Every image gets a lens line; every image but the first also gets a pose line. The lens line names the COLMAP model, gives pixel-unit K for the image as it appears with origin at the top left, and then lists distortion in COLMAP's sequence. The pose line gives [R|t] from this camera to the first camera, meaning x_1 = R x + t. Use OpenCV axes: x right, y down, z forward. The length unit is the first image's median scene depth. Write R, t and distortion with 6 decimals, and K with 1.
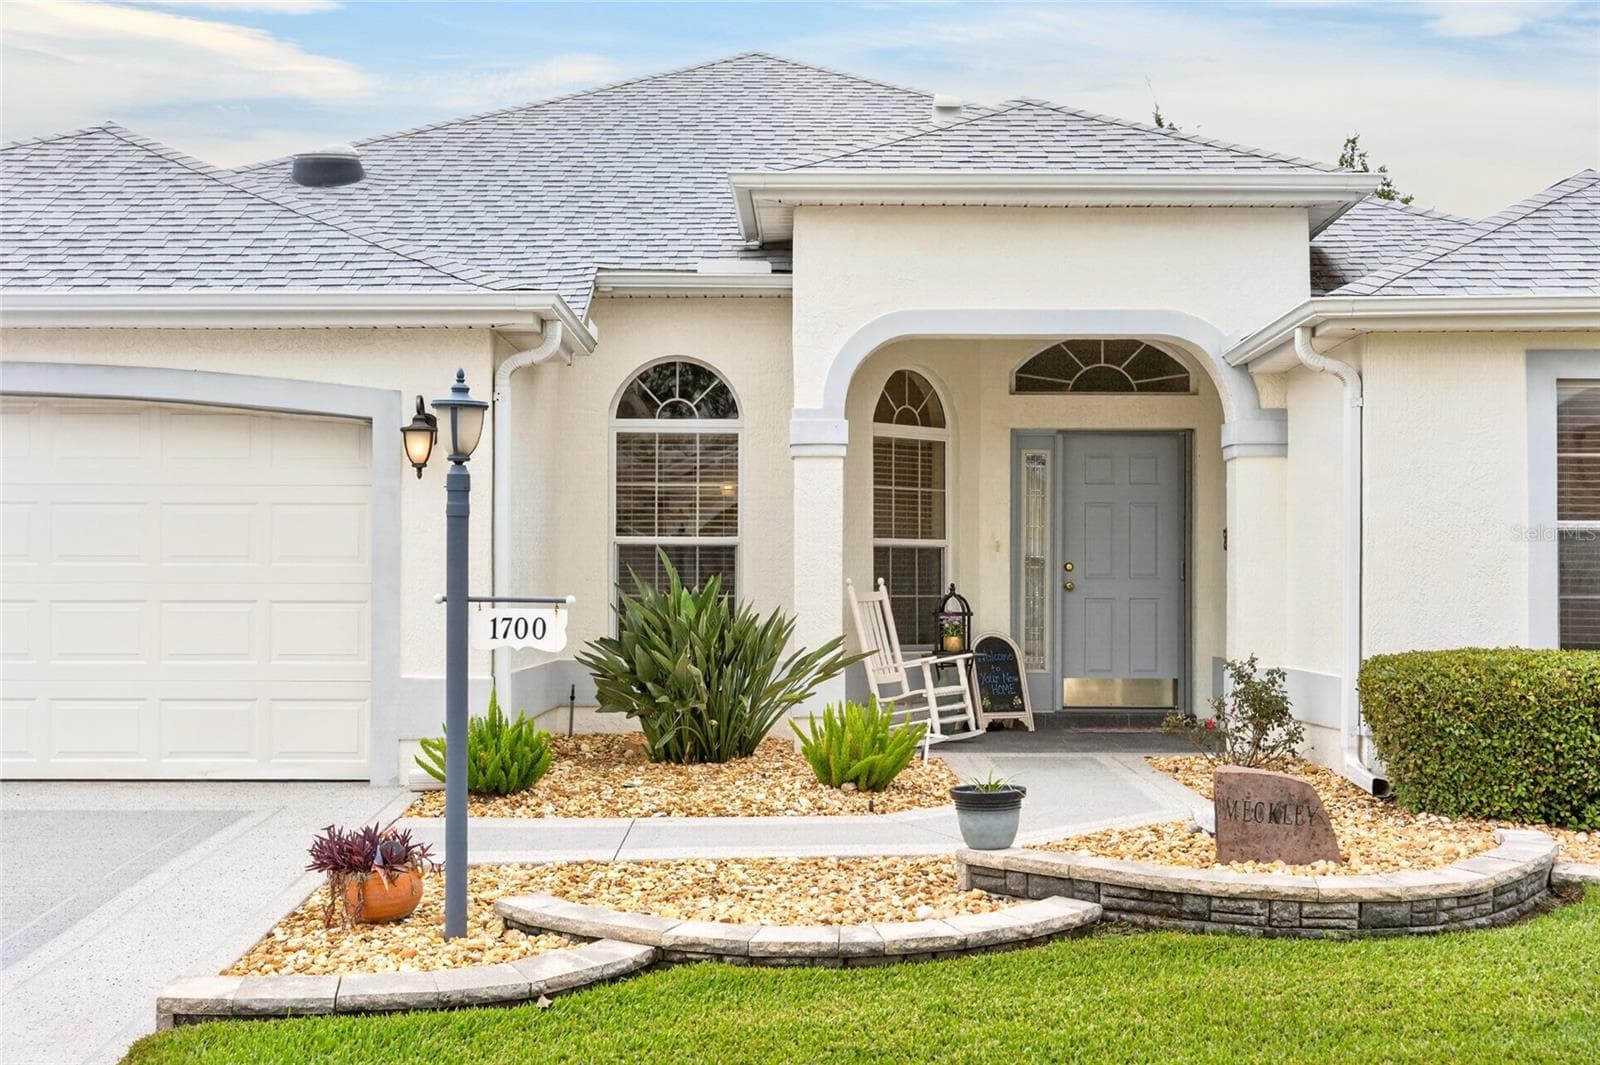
lens RADIAL K [[2046.8, 0, 771.2], [0, 2046.8, 535.1], [0, 0, 1]] dist [-0.000116, 0.028054]
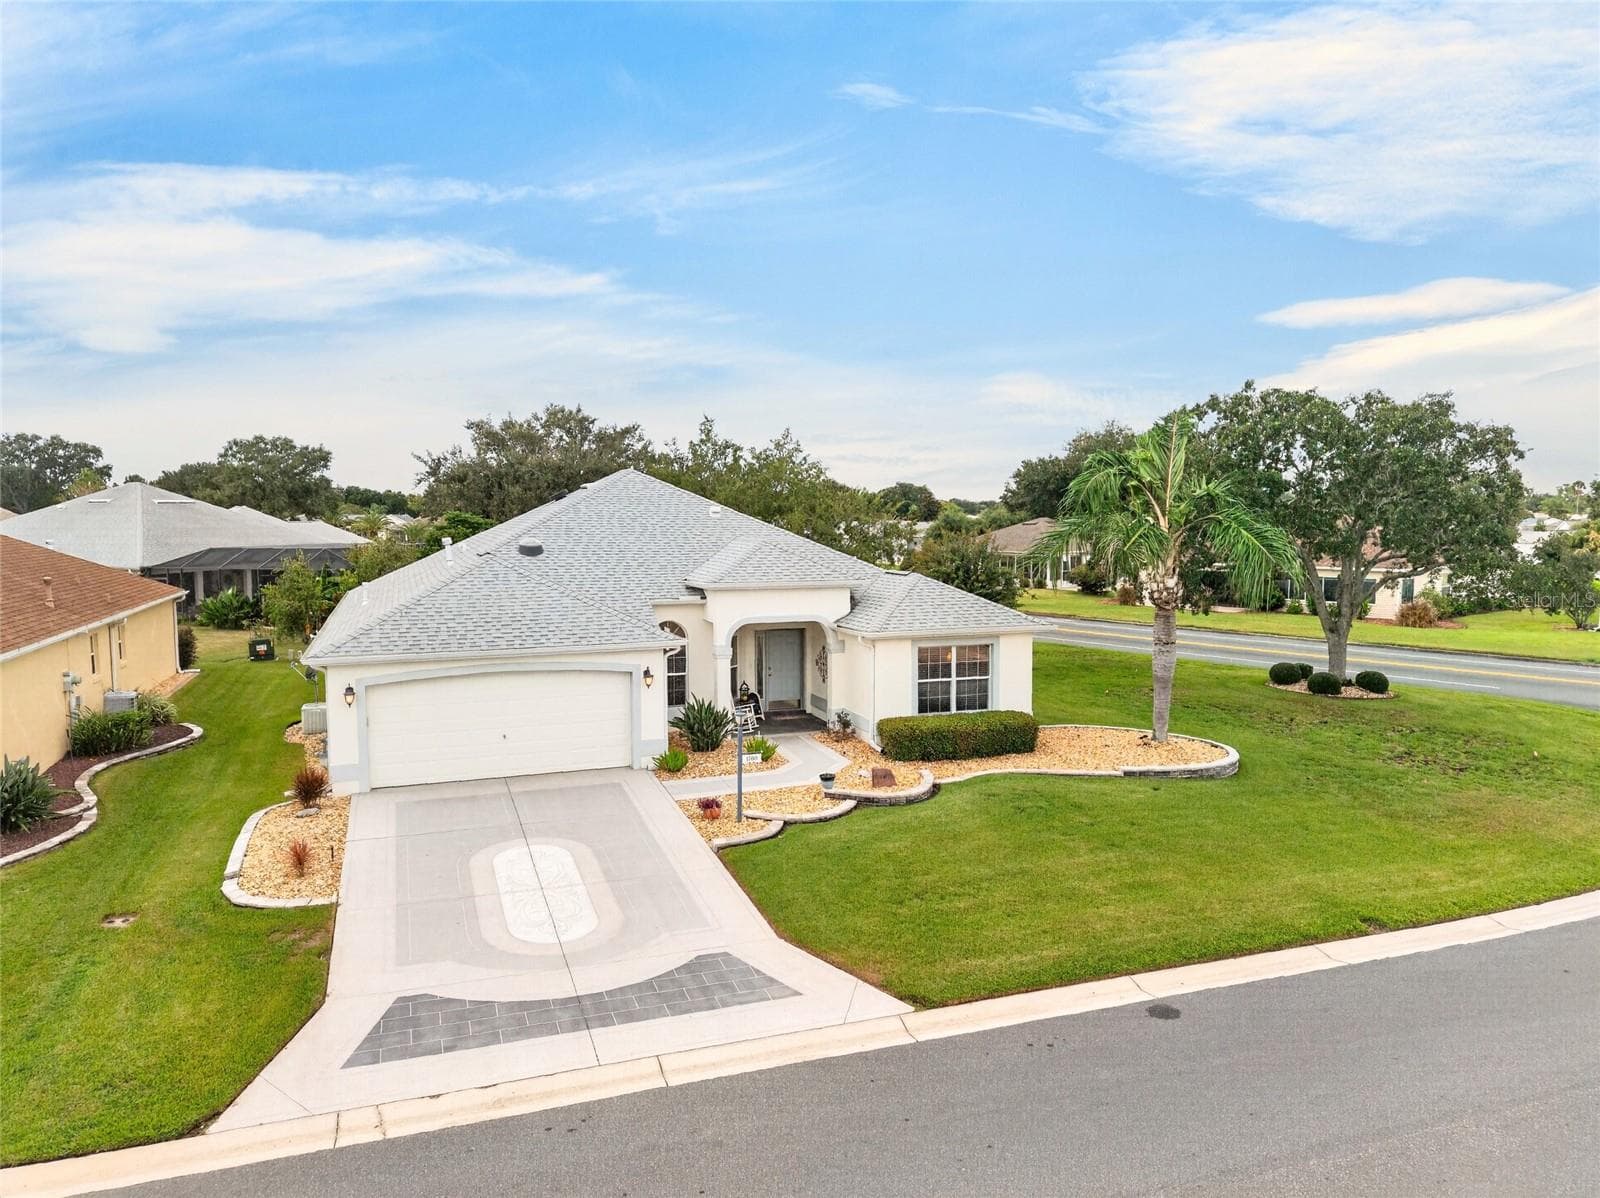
lens RADIAL K [[1077.0, 0, 796.6], [0, 1077.0, 617.4], [0, 0, 1]] dist [0.049108, -0.059016]
pose [[0.936830, -0.038103, 0.347703, -0.587973], [-0.004146, 0.992770, 0.119962, -0.389400], [-0.349759, -0.113826, 0.929899, -0.899922]]
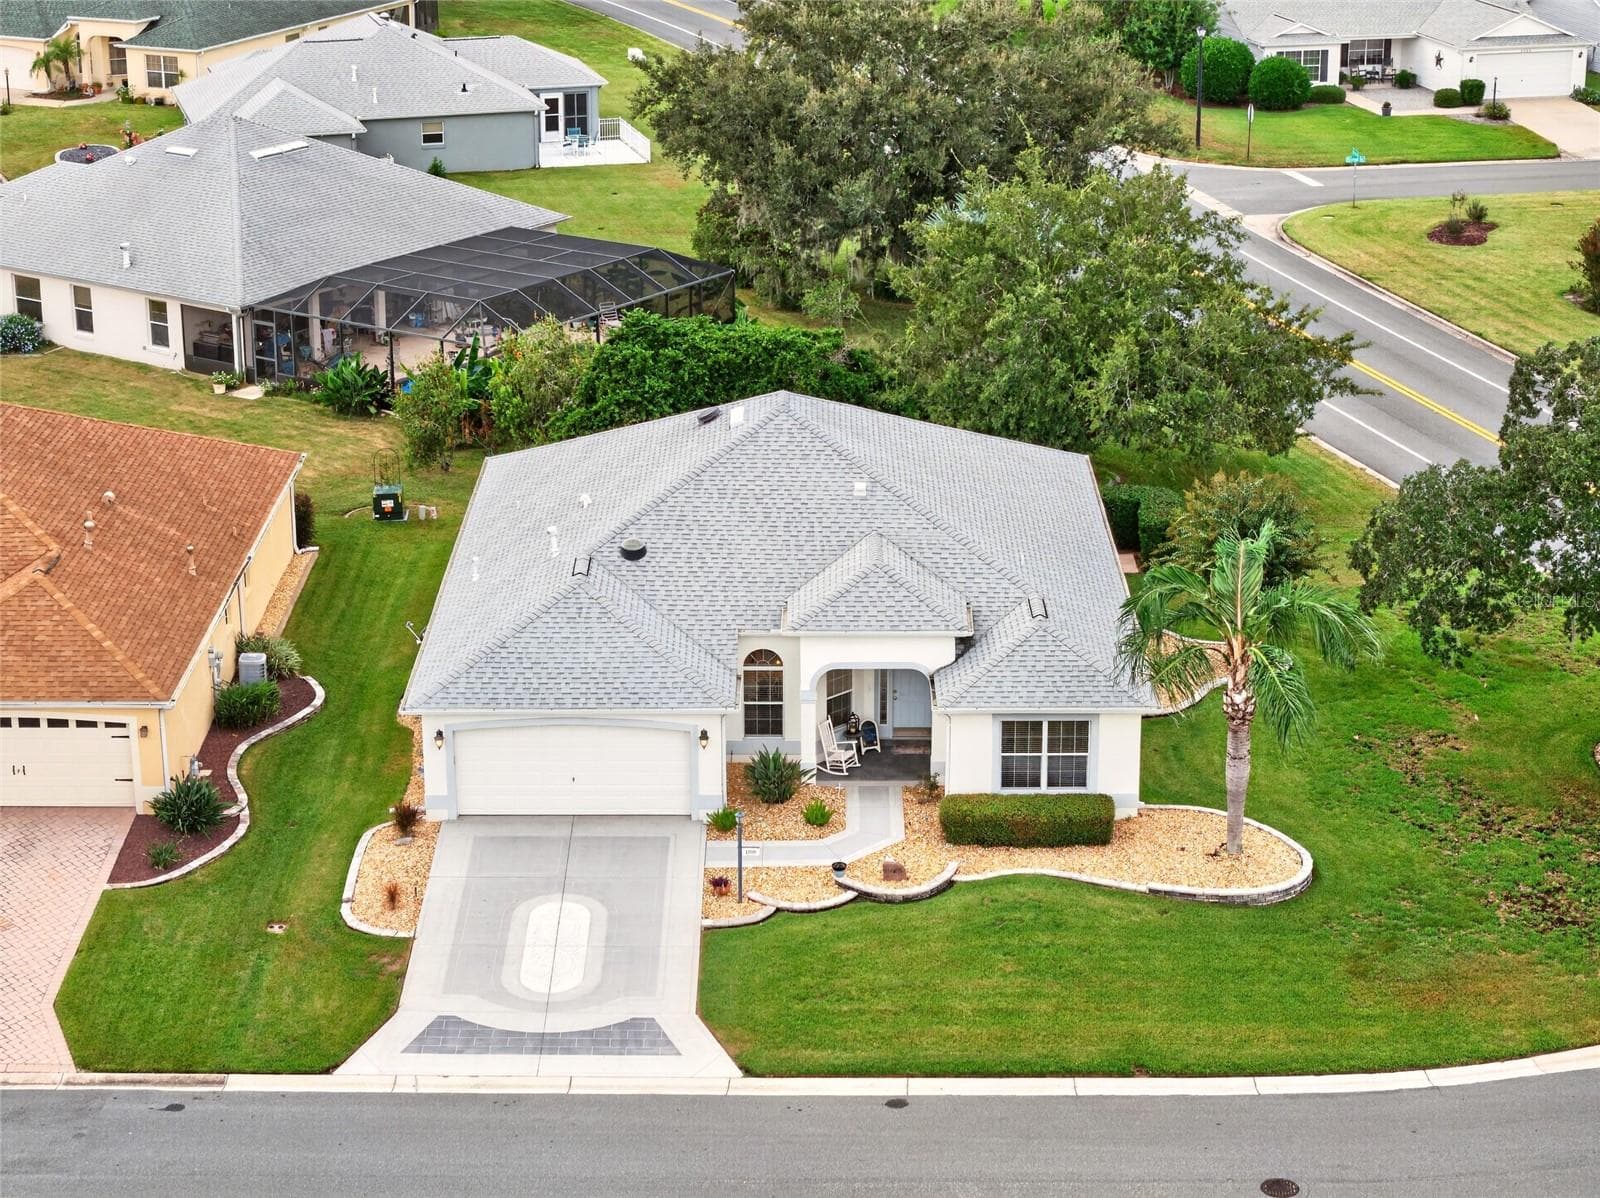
lens RADIAL K [[3117.5, 0, 800.0], [0, 3117.5, 599.0], [0, 0, 1]] dist [-0.225530, 0.290813]
pose [[0.999950, -0.006691, 0.007459, -0.032023], [0.003724, 0.939227, 0.343276, -2.269032], [-0.009303, -0.343231, 0.939205, -4.339675]]
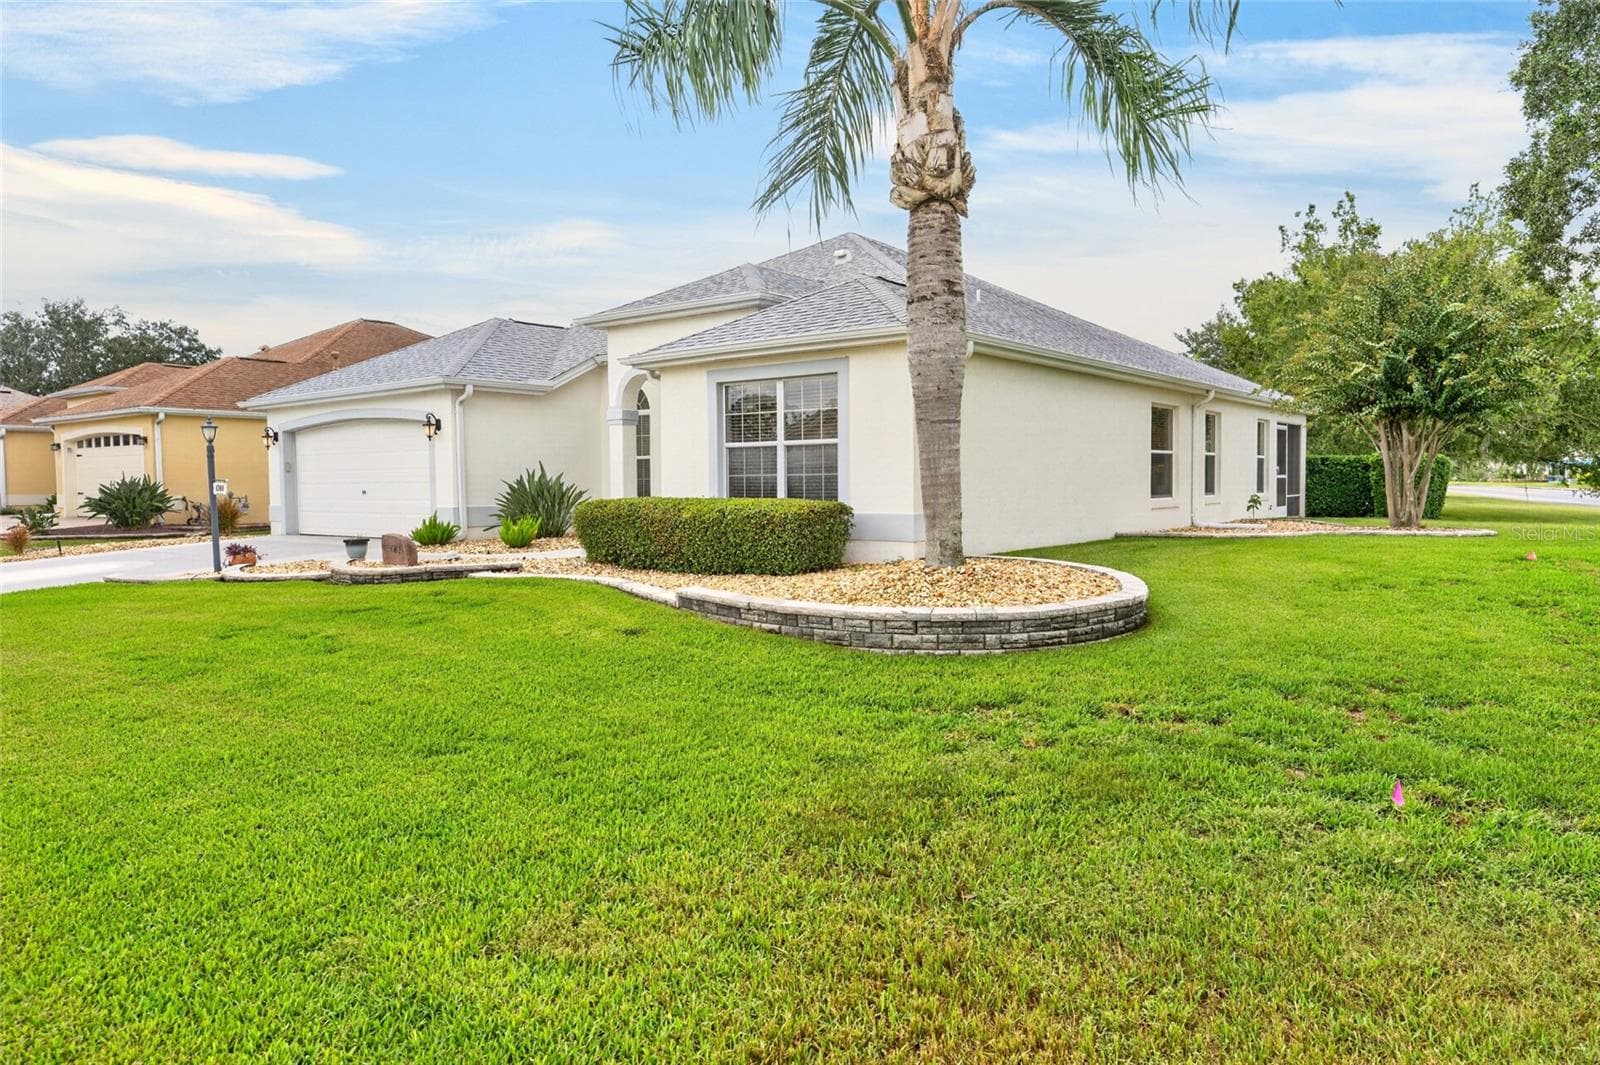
lens RADIAL K [[1037.3, 0, 800.0], [0, 1037.3, 532.5], [0, 0, 1]] dist [-0.000596, 0.000456]
pose [[0.796612, 0.021291, -0.604116, 1.172680], [0.026285, 0.997214, 0.069805, 0.014343], [0.603919, -0.071487, 0.793834, 0.103818]]
